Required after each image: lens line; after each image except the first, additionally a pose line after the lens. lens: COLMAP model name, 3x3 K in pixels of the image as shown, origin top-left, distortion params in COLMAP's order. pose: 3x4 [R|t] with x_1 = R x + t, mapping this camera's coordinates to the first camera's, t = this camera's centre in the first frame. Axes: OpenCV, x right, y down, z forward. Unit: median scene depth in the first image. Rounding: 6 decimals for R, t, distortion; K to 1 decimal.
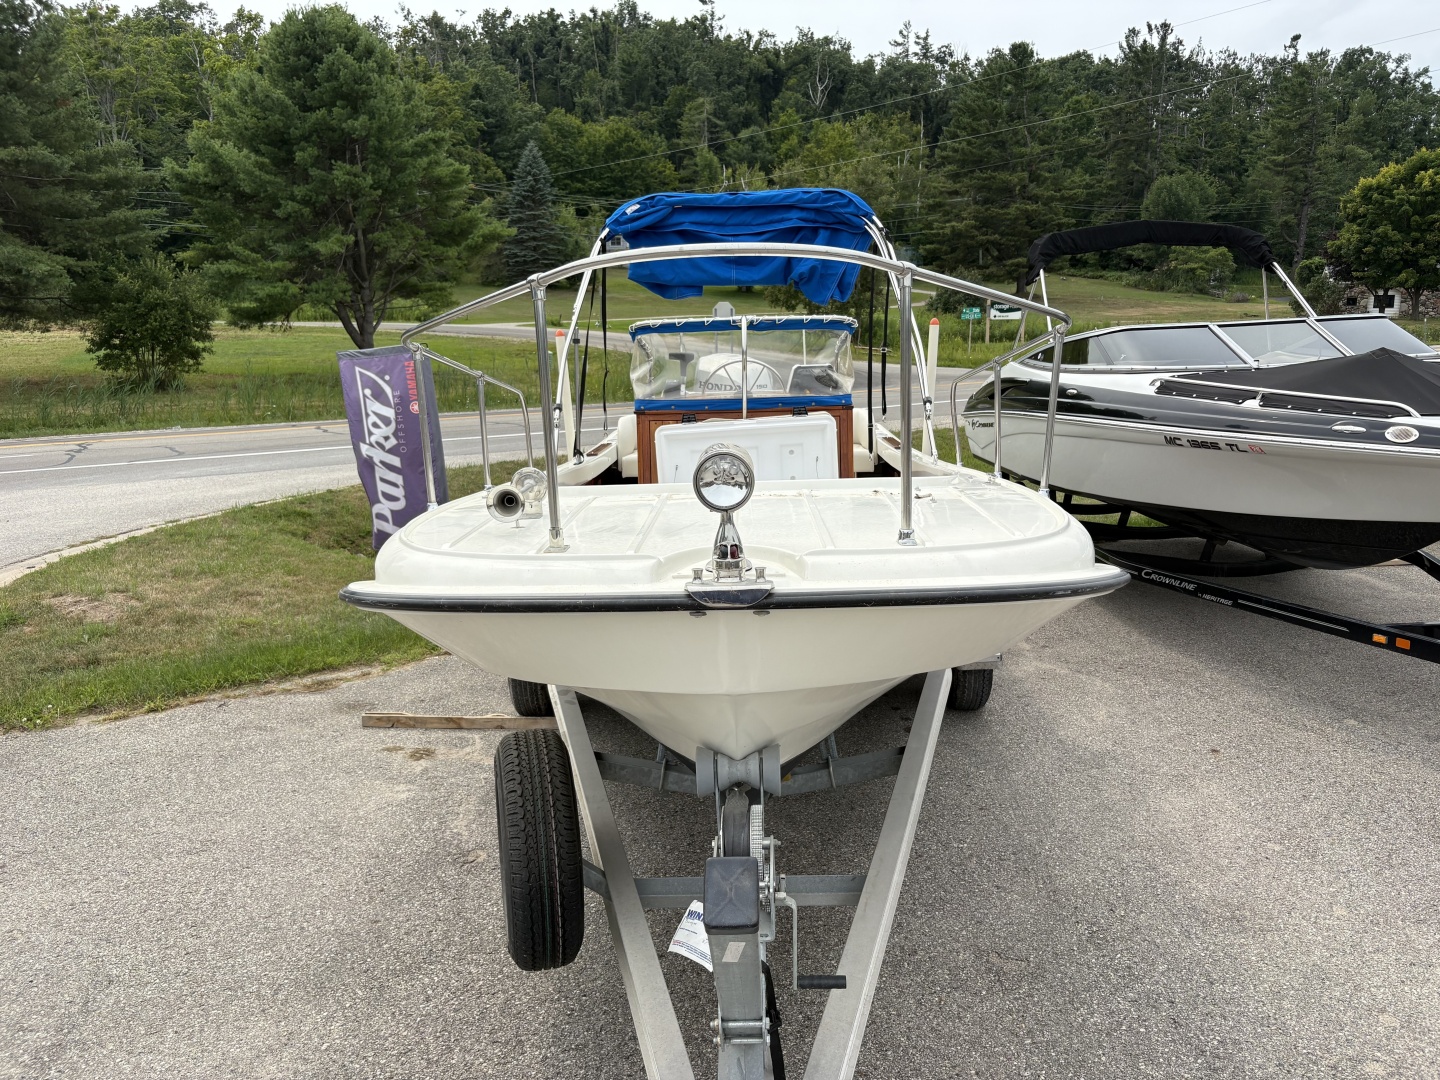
lens RADIAL K [[1092.5, 0, 727.1], [0, 1092.5, 565.2], [0, 0, 1]] dist [0.019428, -0.011158]
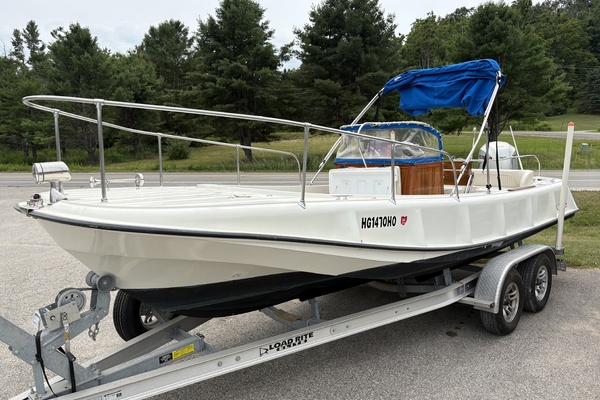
lens RADIAL K [[455.3, 0, 303.1], [0, 455.3, 210.5], [0, 0, 1]] dist [0.021111, -0.014126]
pose [[0.713344, 0.110907, -0.691982, 0.432074], [-0.144139, 0.989507, 0.010004, -0.028743], [0.685831, 0.092606, 0.721845, 0.181105]]
